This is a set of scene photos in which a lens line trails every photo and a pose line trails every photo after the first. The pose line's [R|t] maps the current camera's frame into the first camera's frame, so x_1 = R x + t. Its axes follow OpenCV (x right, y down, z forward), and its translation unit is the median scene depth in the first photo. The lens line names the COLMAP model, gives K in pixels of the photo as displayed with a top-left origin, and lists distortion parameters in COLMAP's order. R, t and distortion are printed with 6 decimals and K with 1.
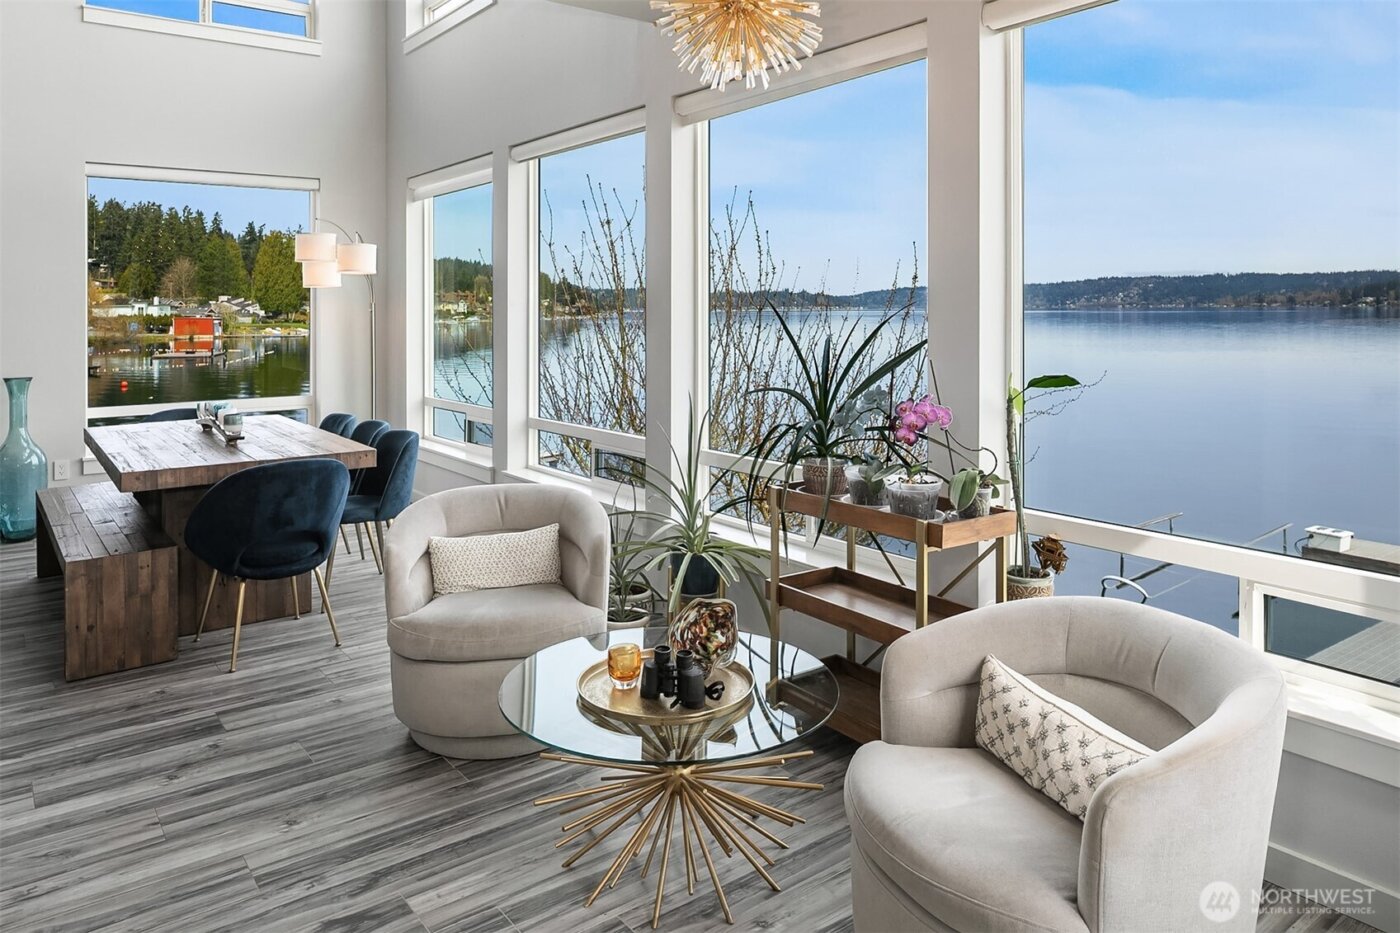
lens RADIAL K [[955.1, 0, 727.6], [0, 955.1, 303.8], [0, 0, 1]] dist [-0.005399, -0.004279]
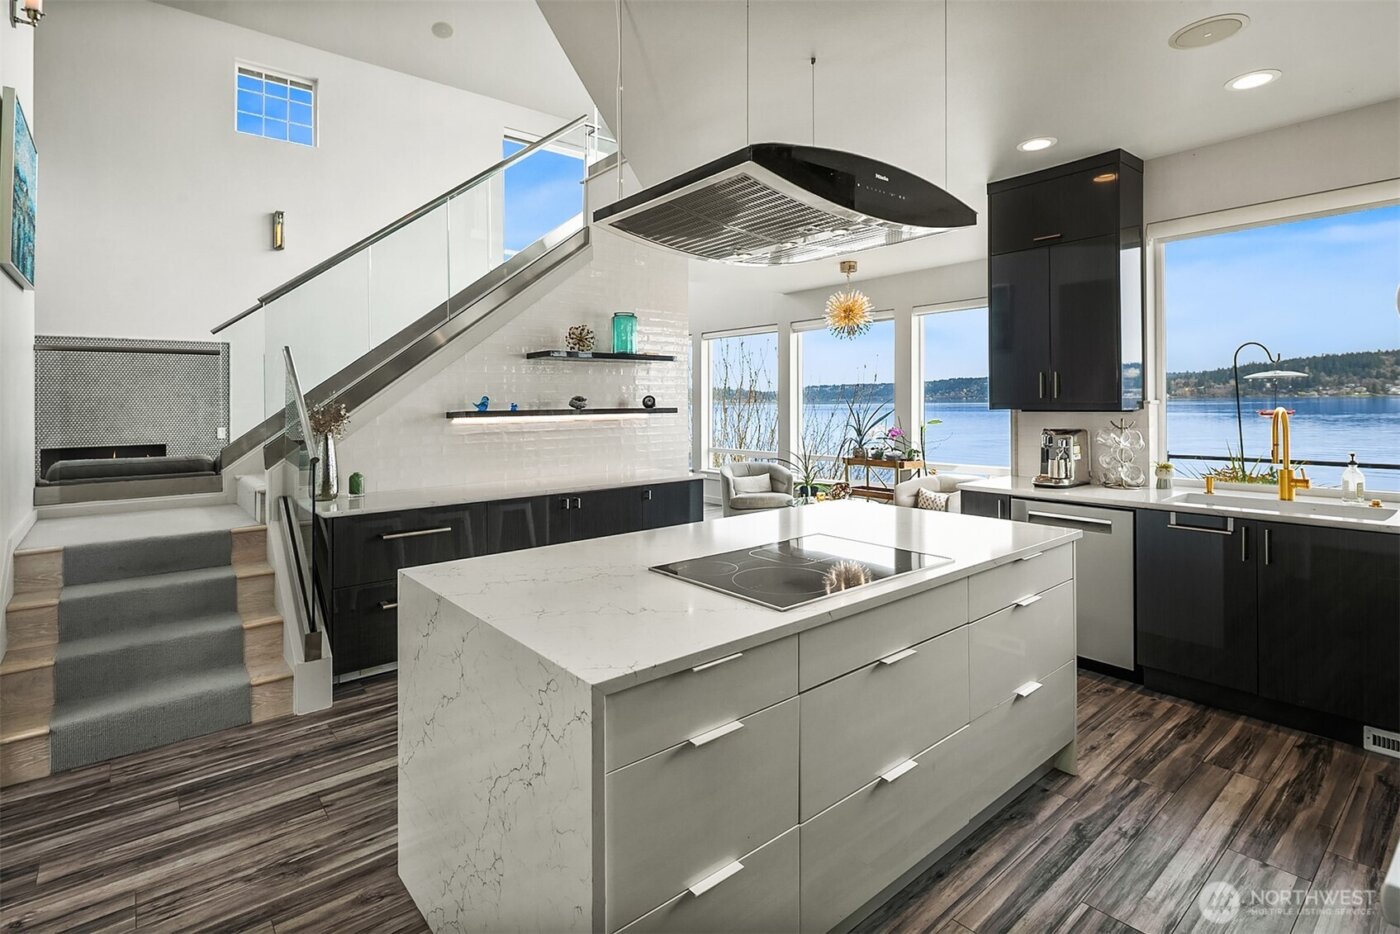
lens RADIAL K [[678.4, 0, 684.9], [0, 678.4, 408.0], [0, 0, 1]] dist [-0.002892, -0.002763]
pose [[0.999972, -0.007441, -0.001225, -0.440498], [0.007458, 0.999869, 0.014371, -0.006904], [0.001118, -0.014380, 0.999896, -1.141170]]
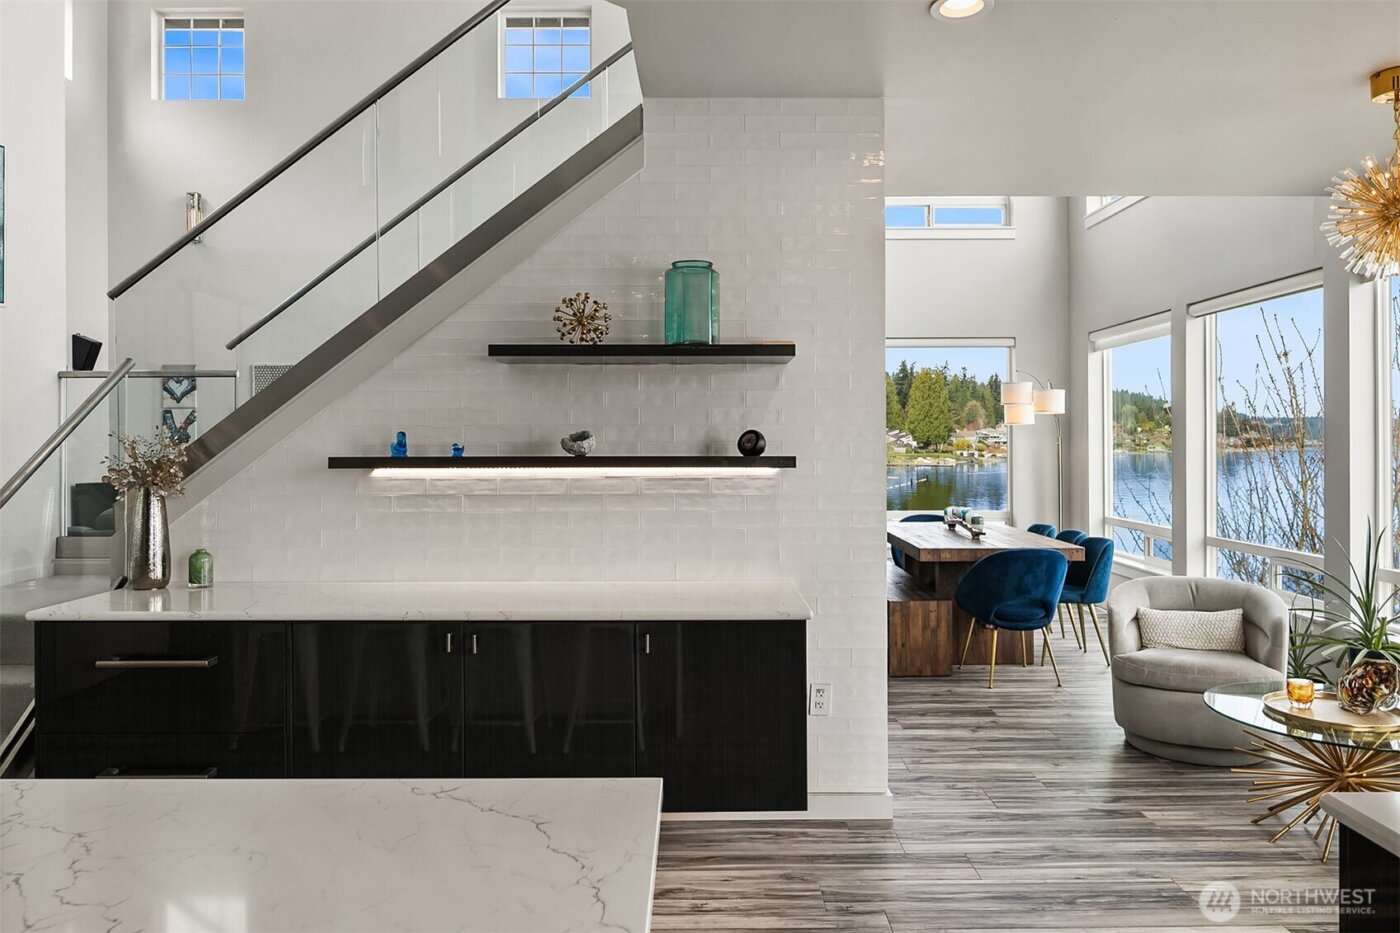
lens RADIAL K [[955.1, 0, 686.0], [0, 955.1, 435.7], [0, 0, 1]] dist [-0.005399, -0.004279]
pose [[0.773764, -0.002186, -0.633470, 0.057971], [0.002649, 0.999996, -0.000215, -0.007584], [0.633468, -0.001511, 0.773767, -0.477011]]
